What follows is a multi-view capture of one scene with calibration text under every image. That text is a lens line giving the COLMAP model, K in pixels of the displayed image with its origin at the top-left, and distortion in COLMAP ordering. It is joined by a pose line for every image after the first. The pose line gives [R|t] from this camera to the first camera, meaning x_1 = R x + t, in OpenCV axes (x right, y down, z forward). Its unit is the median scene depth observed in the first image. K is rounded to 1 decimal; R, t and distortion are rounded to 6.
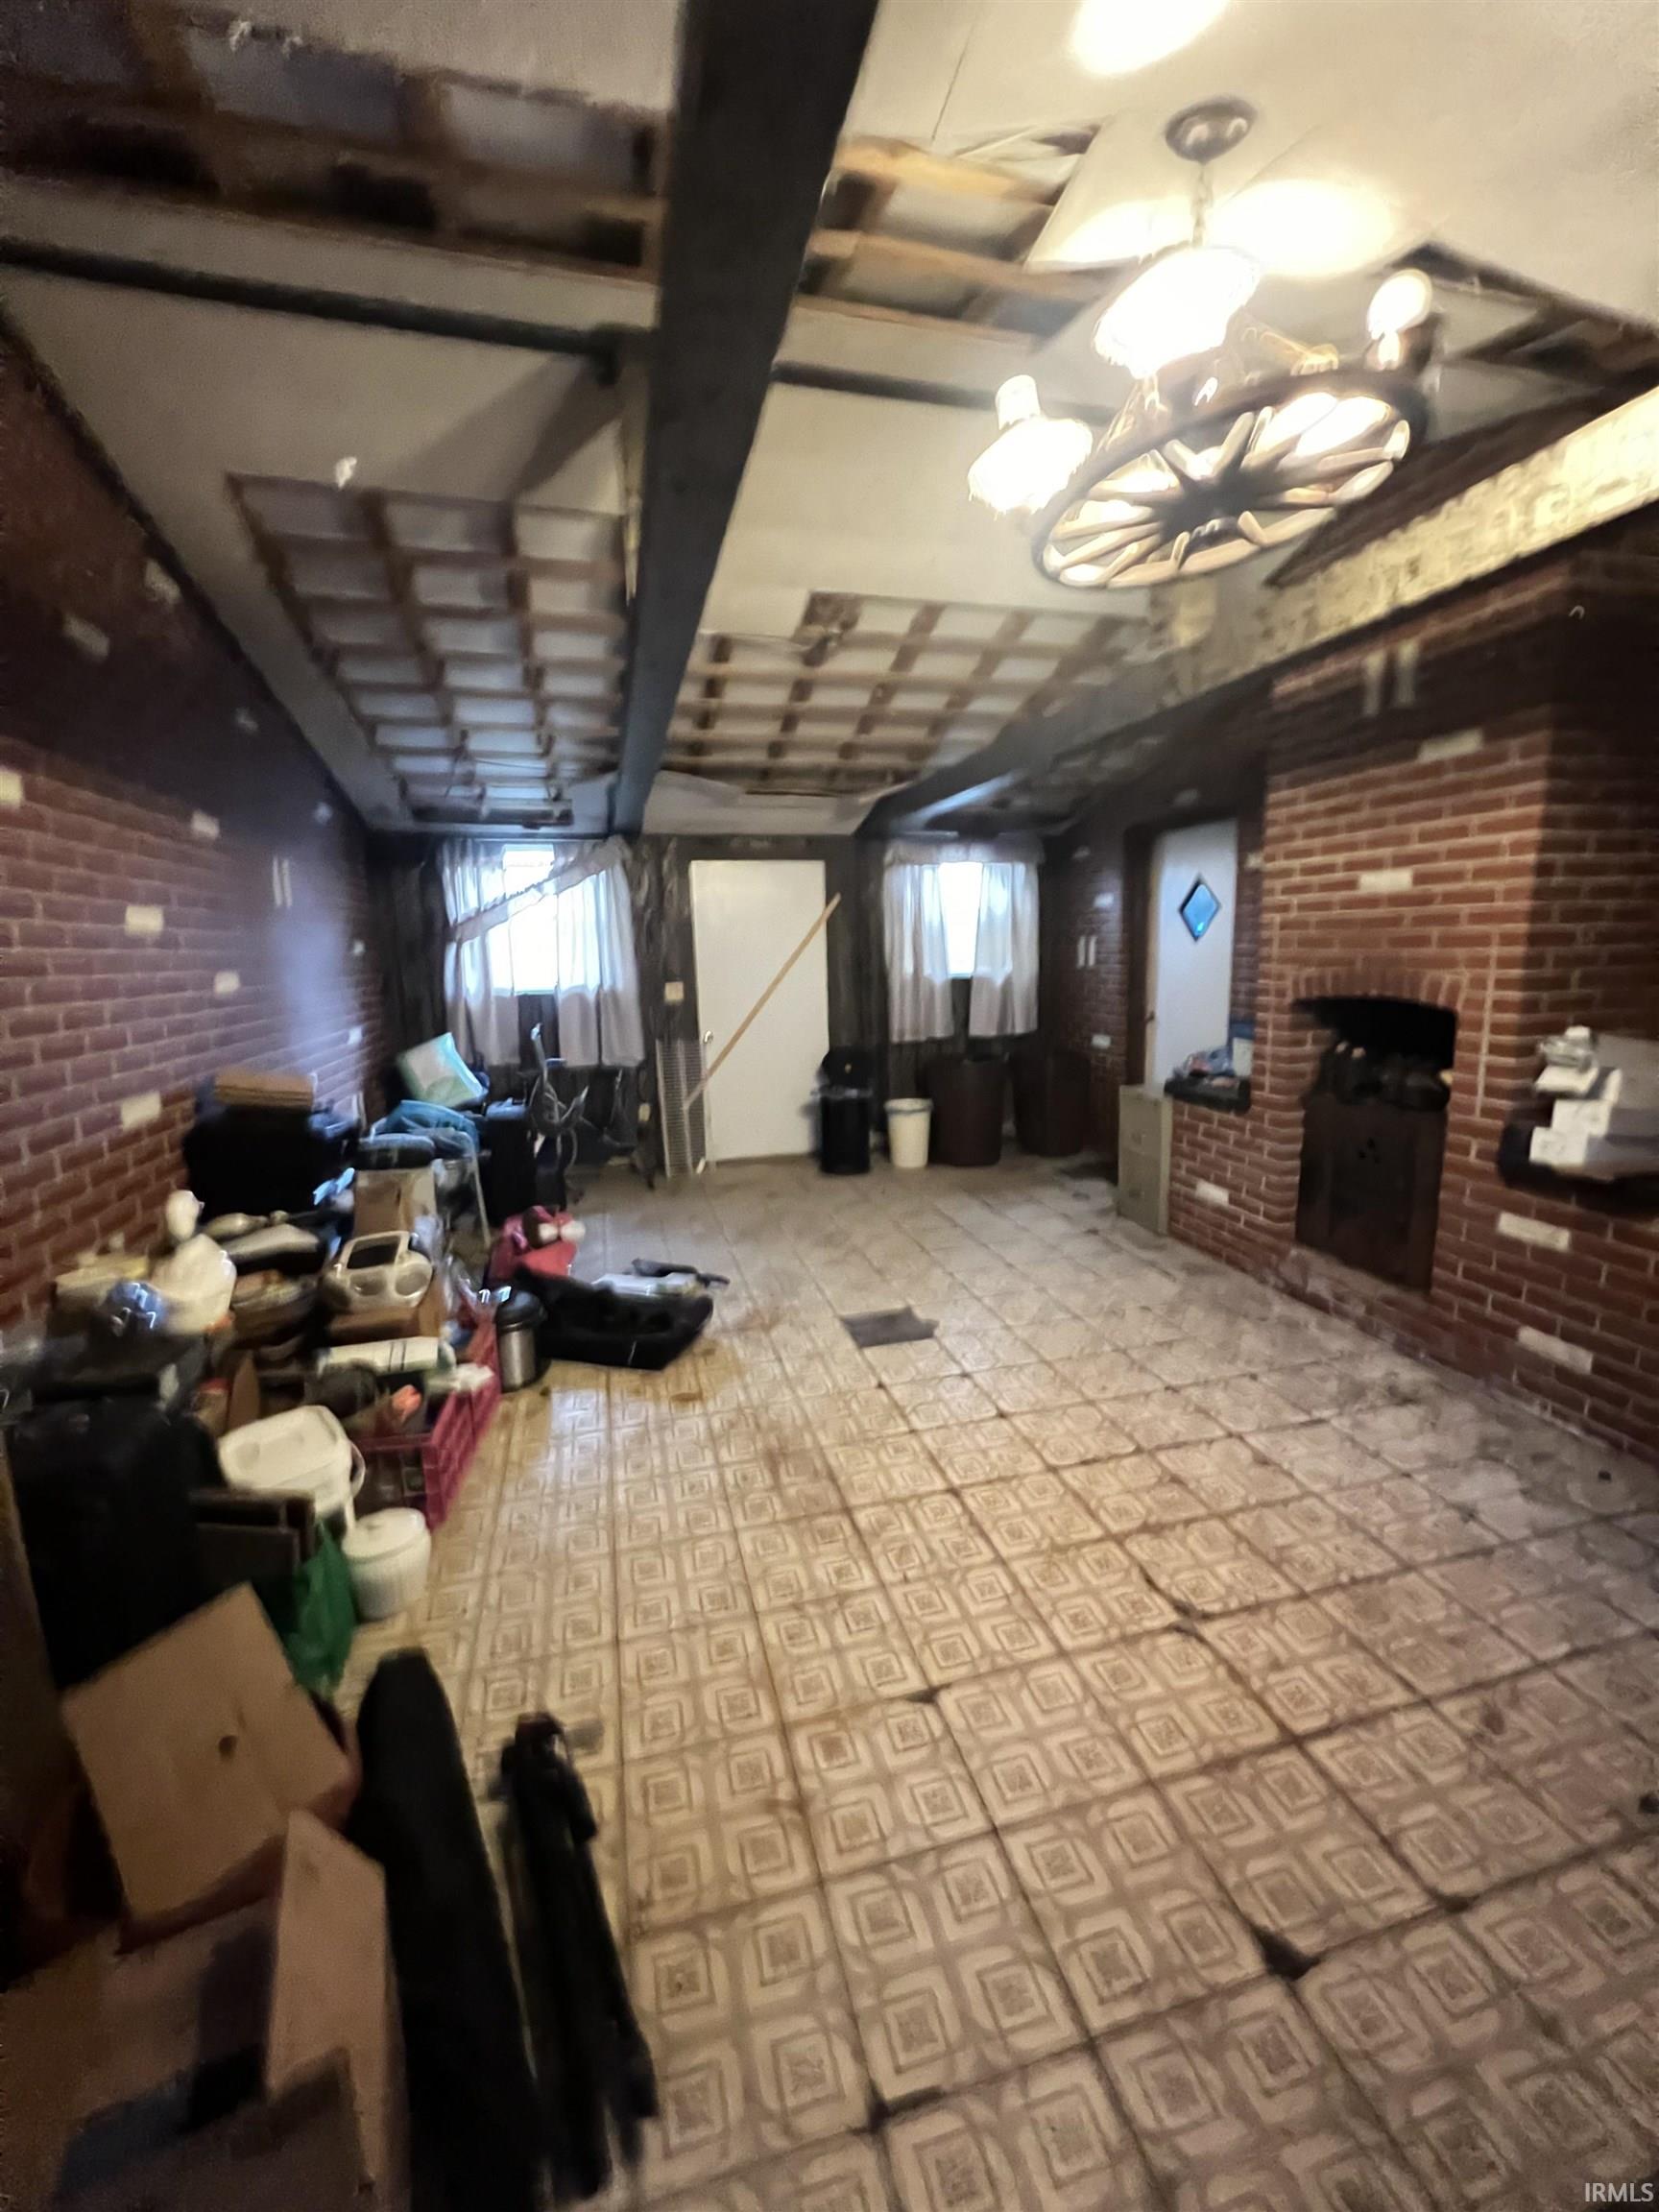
lens RADIAL K [[882.8, 0, 831.3], [0, 882.8, 1106.9], [0, 0, 1]] dist [-0.001492, -0.000179]
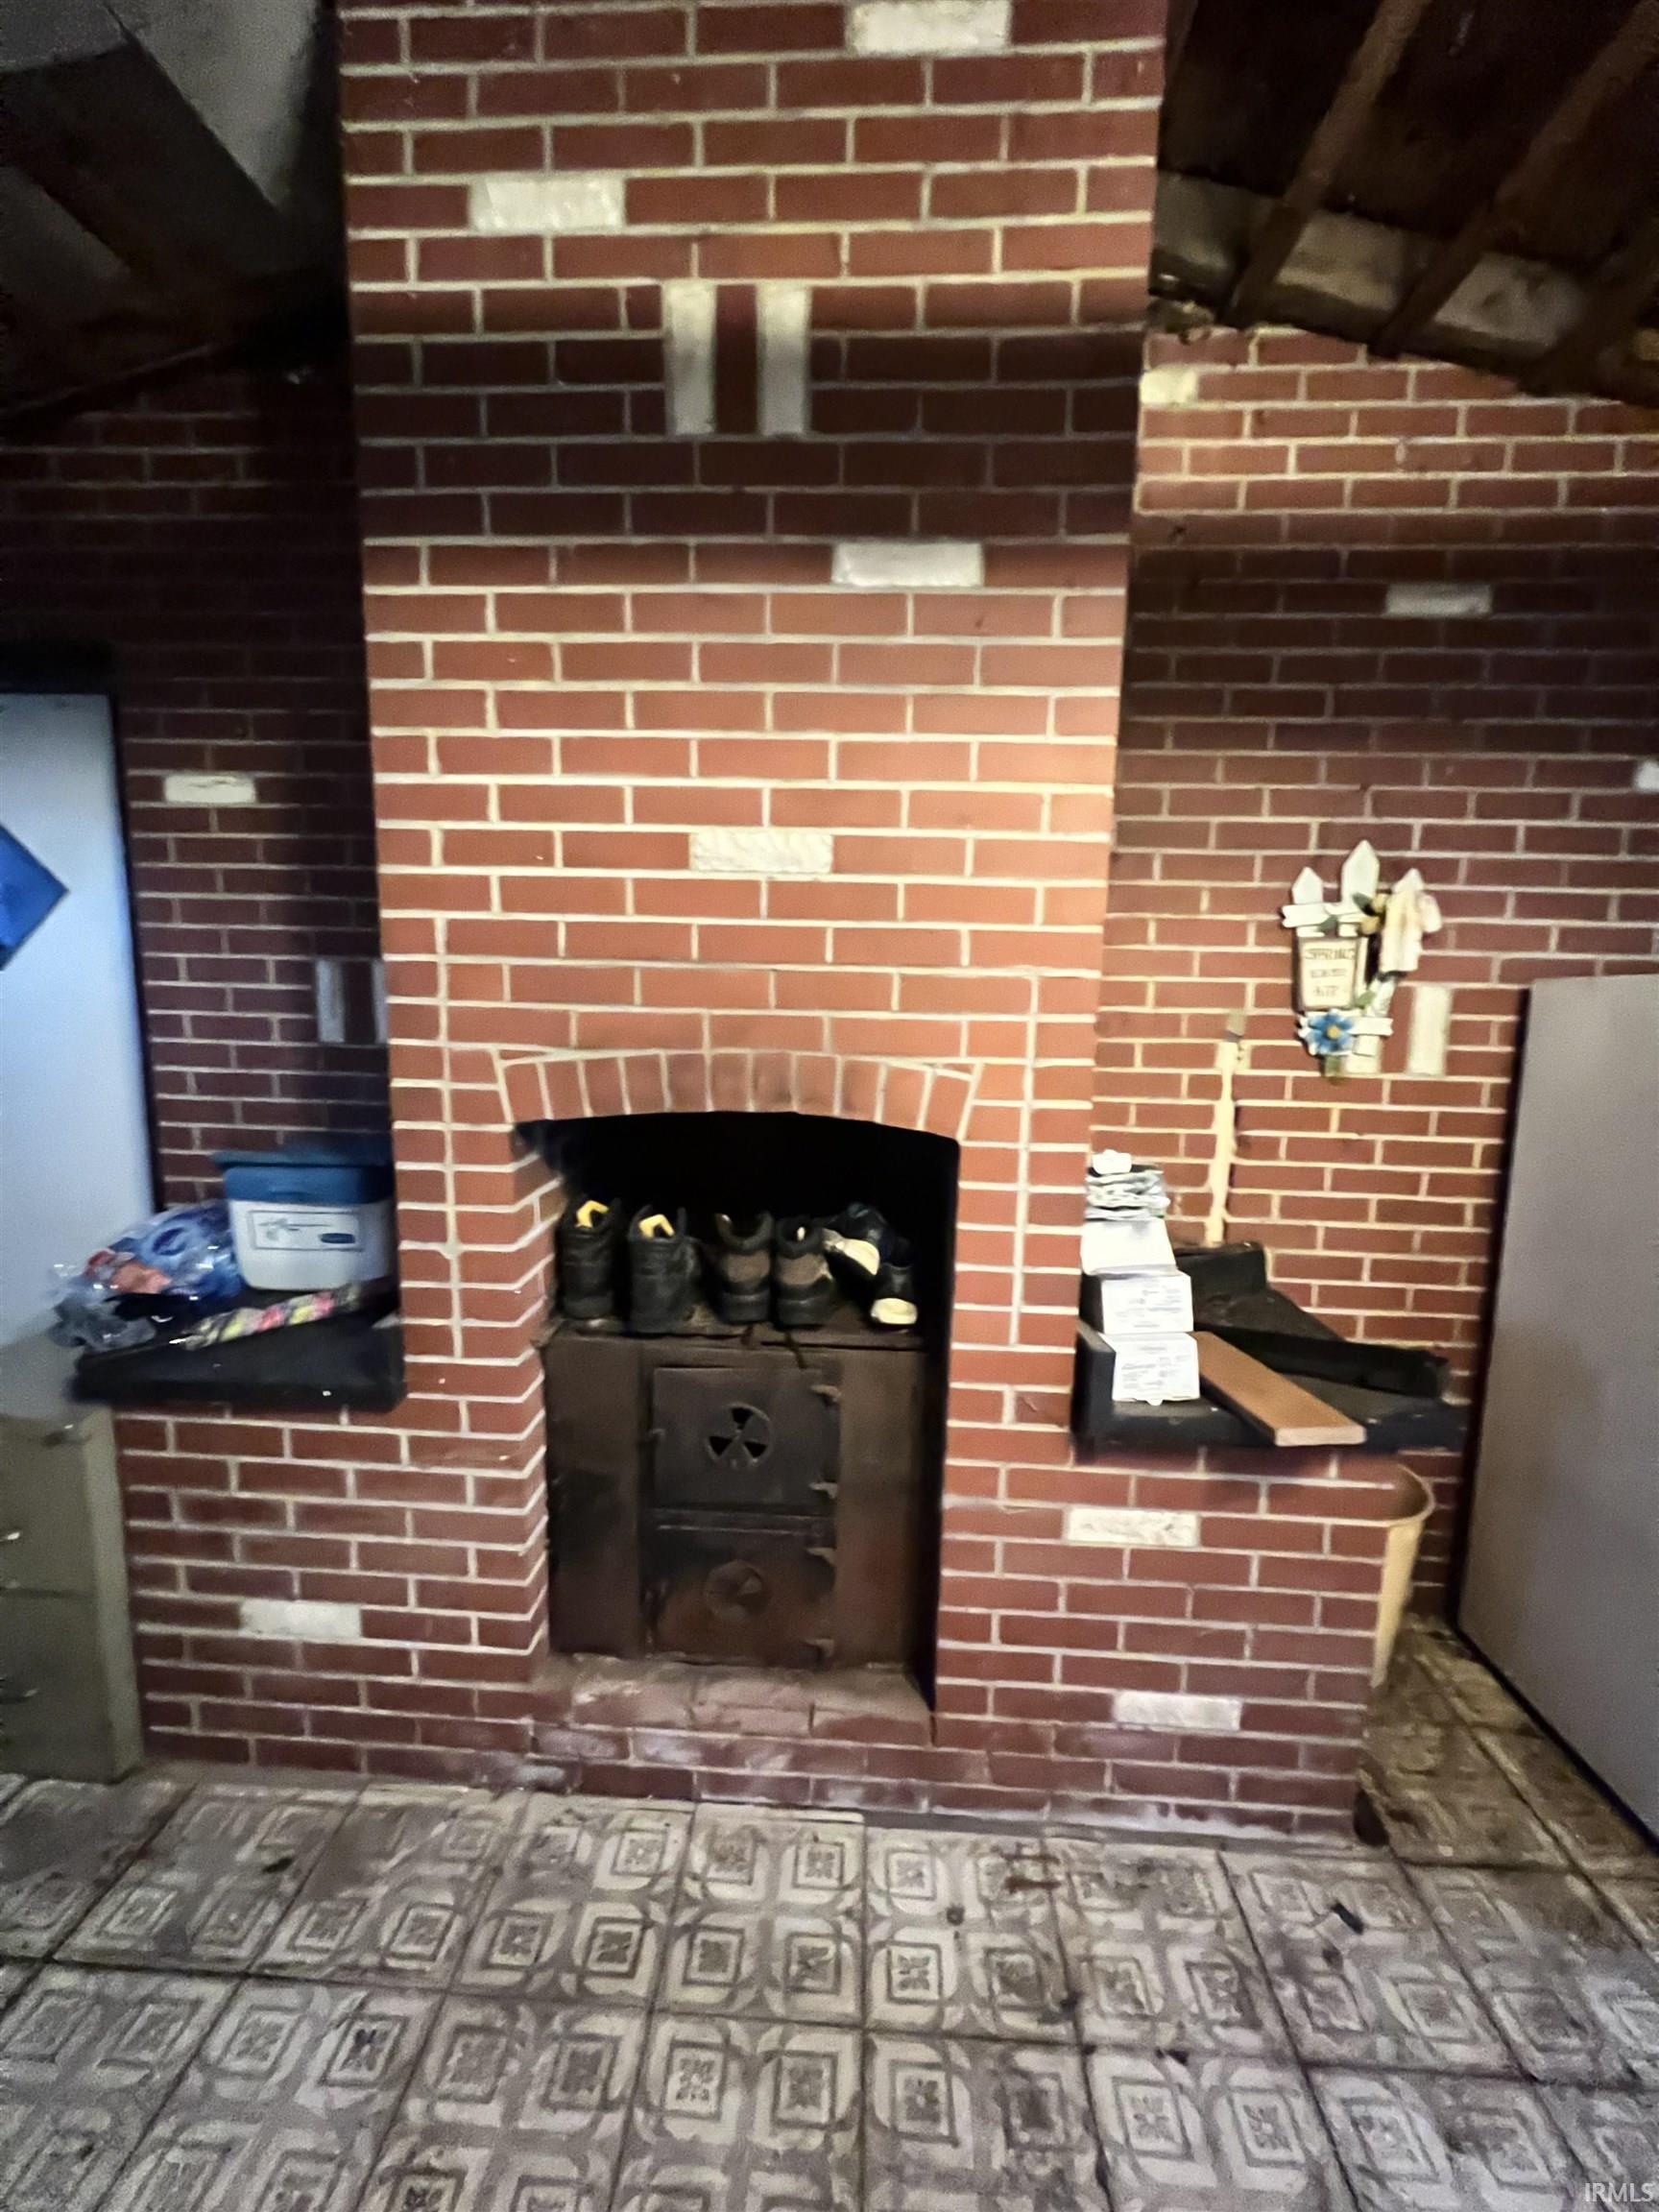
lens RADIAL K [[882.8, 0, 827.5], [0, 882.8, 1112.7], [0, 0, 1]] dist [-0.001492, -0.000179]
pose [[0.306190, -0.101107, 0.946586, 0.221292], [0.139440, 0.988383, 0.060467, -0.156863], [-0.941703, 0.113478, 0.316731, 0.882300]]
